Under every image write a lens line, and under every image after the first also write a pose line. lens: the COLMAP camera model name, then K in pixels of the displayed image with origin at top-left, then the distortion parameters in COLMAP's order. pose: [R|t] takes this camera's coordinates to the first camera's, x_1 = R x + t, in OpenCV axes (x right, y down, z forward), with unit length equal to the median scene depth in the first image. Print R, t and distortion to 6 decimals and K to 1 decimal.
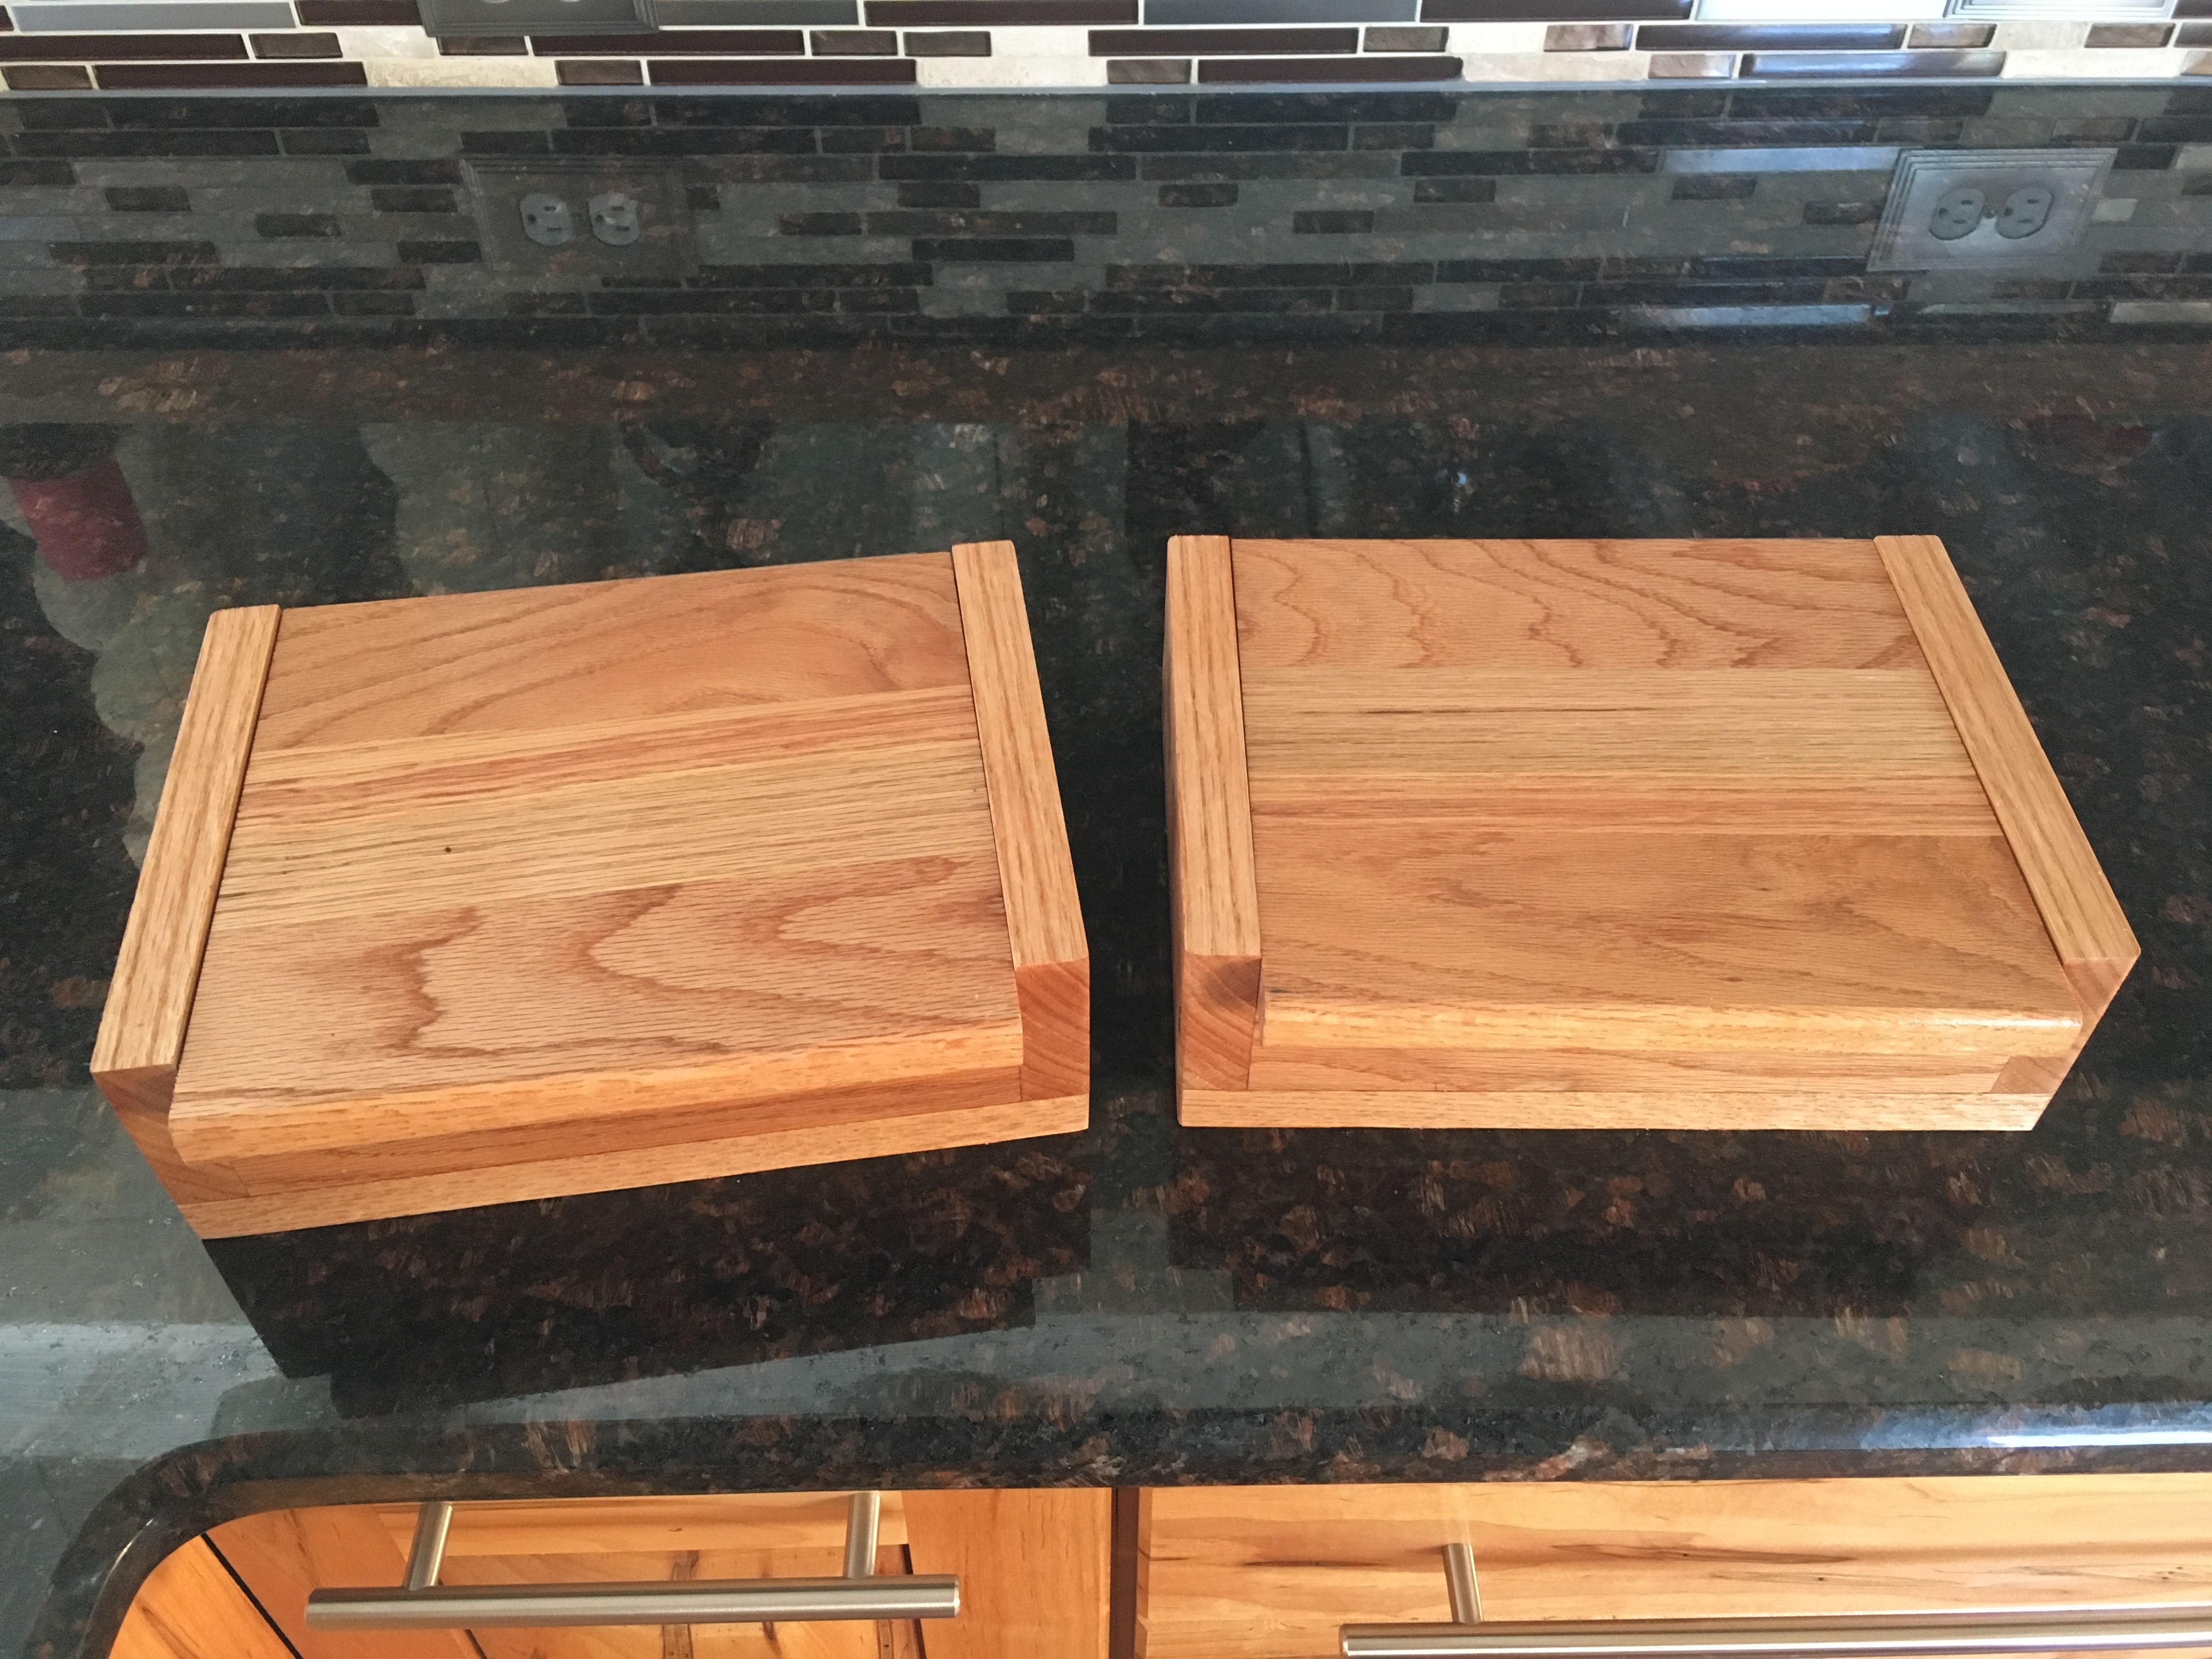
lens RADIAL K [[1904.2, 0, 1100.9], [0, 1904.2, 820.5], [0, 0, 1]] dist [0.039755, -0.045615]
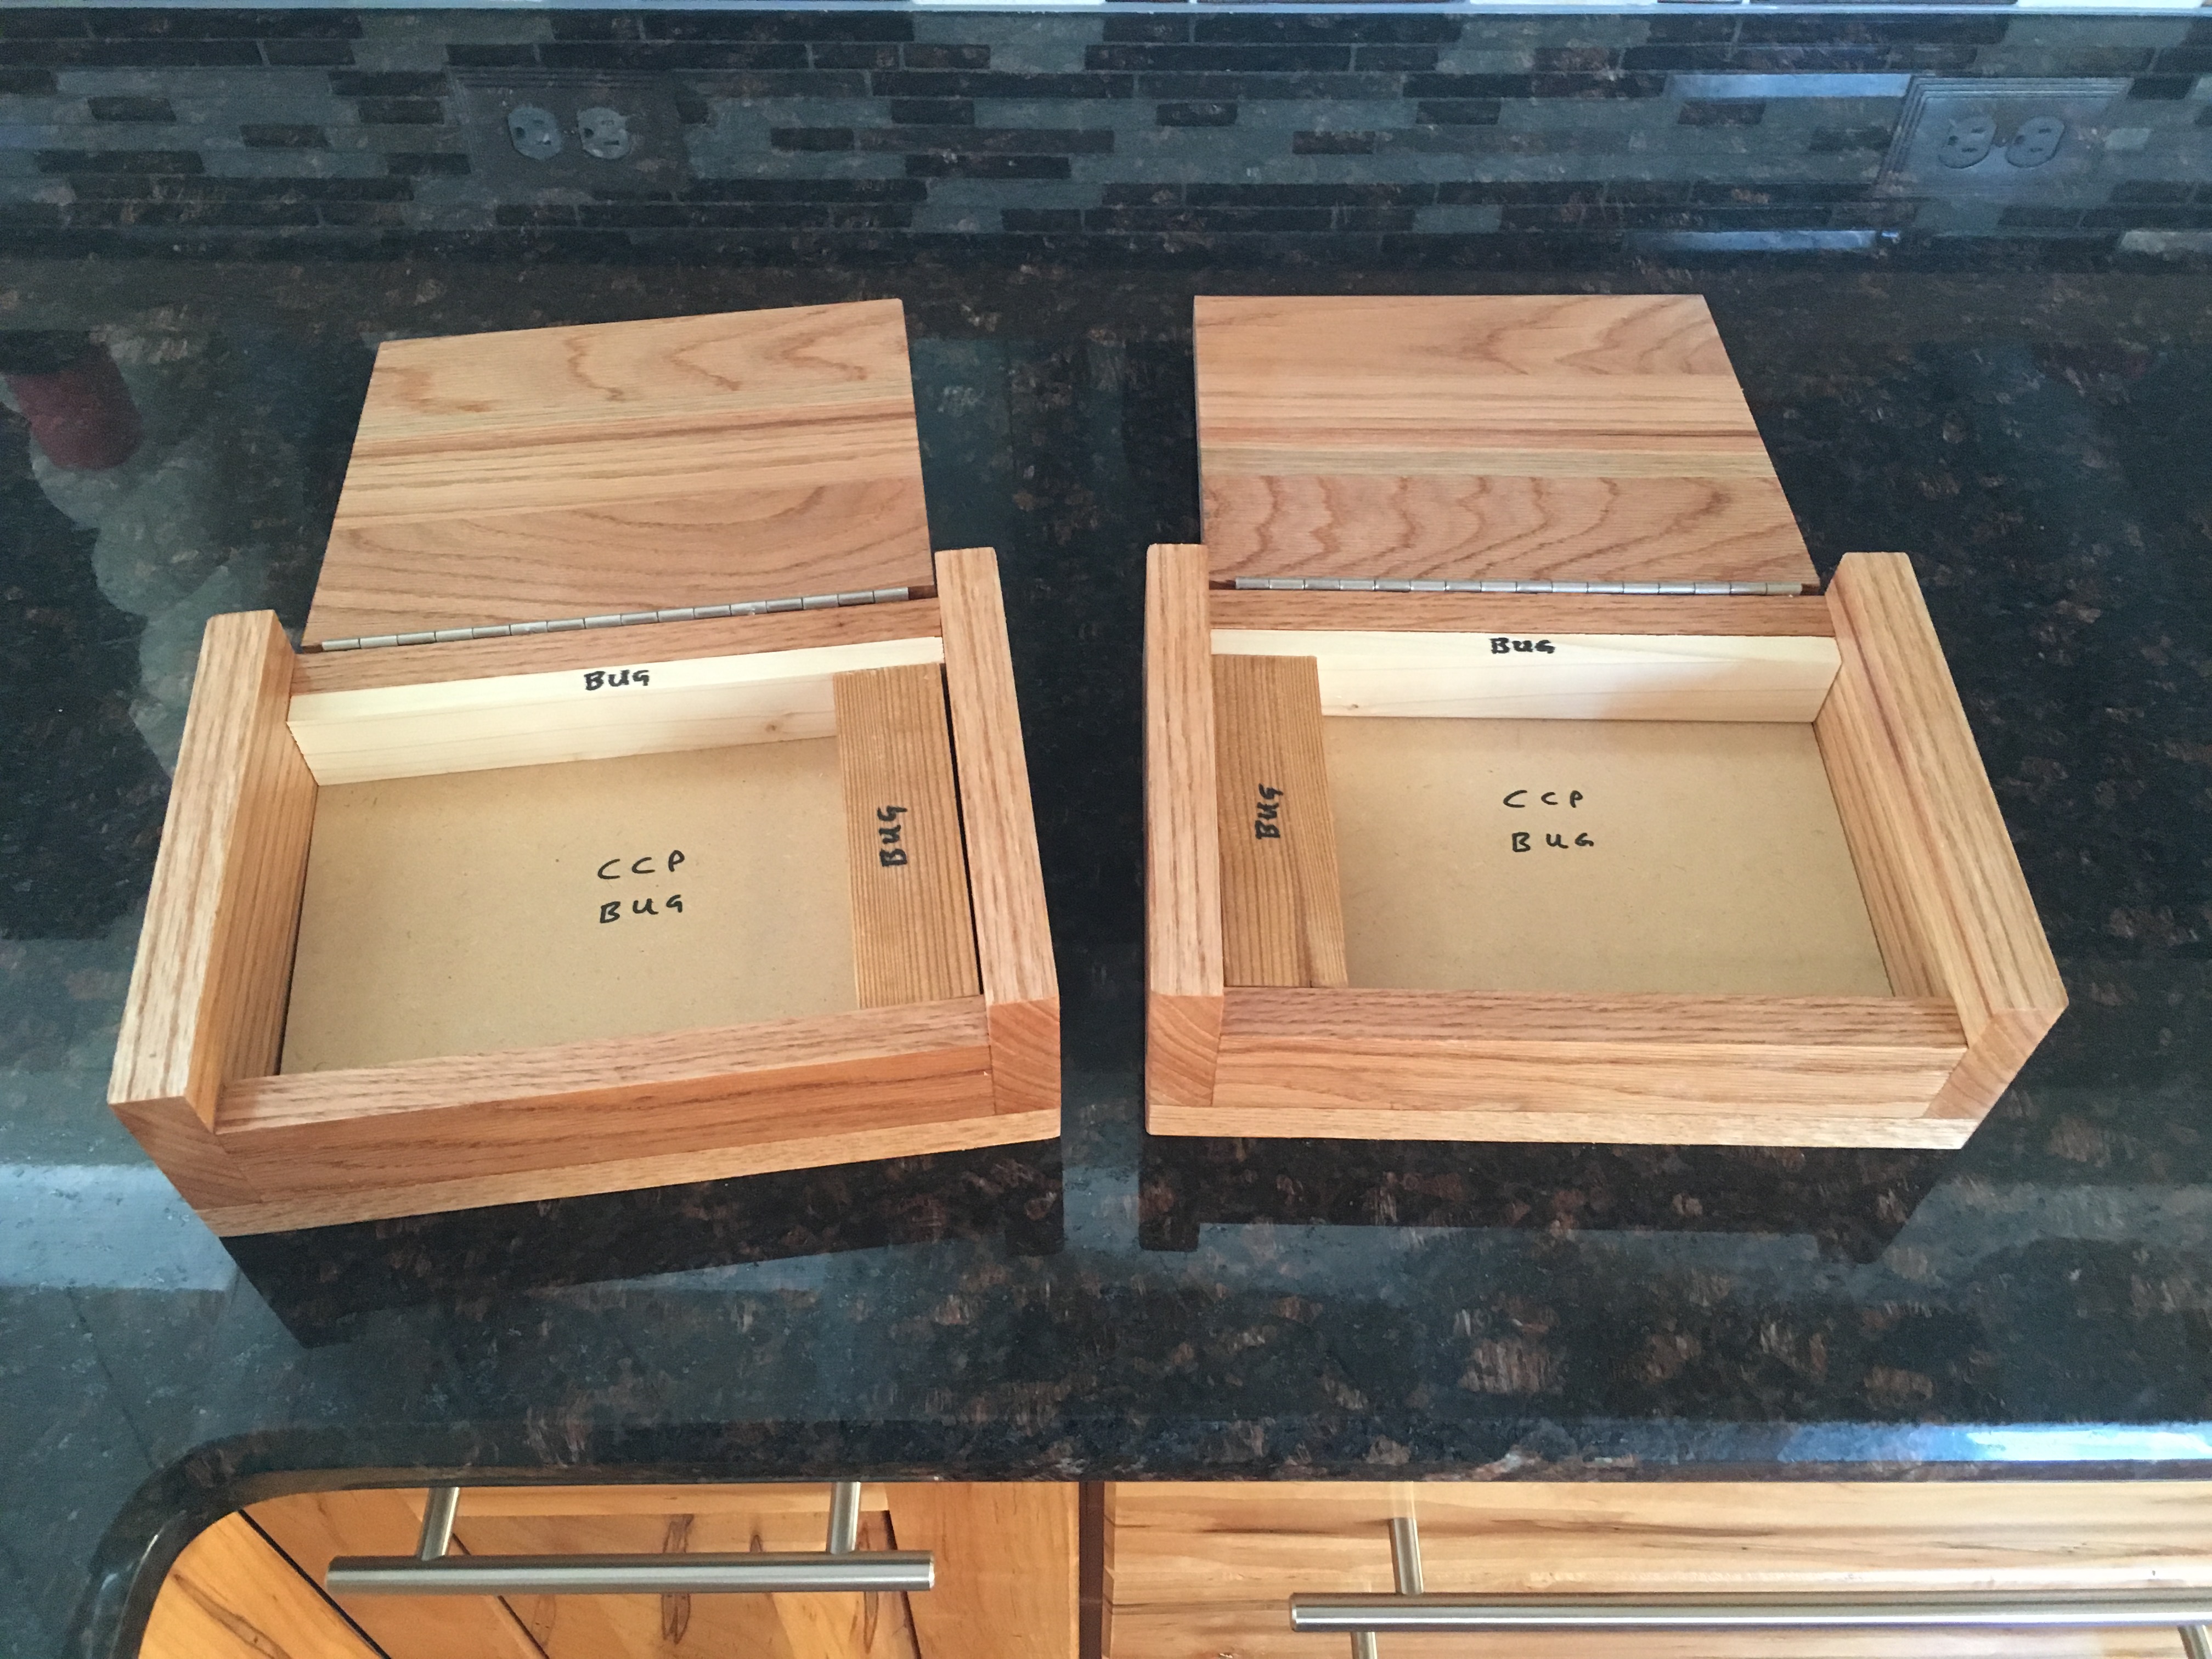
lens RADIAL K [[1904.2, 0, 1101.2], [0, 1904.2, 818.3], [0, 0, 1]] dist [0.039755, -0.045615]
pose [[0.999932, 0.011133, -0.003369, 0.017096], [-0.010769, 0.995540, 0.093719, -0.108074], [0.004397, -0.093677, 0.995593, -0.026038]]
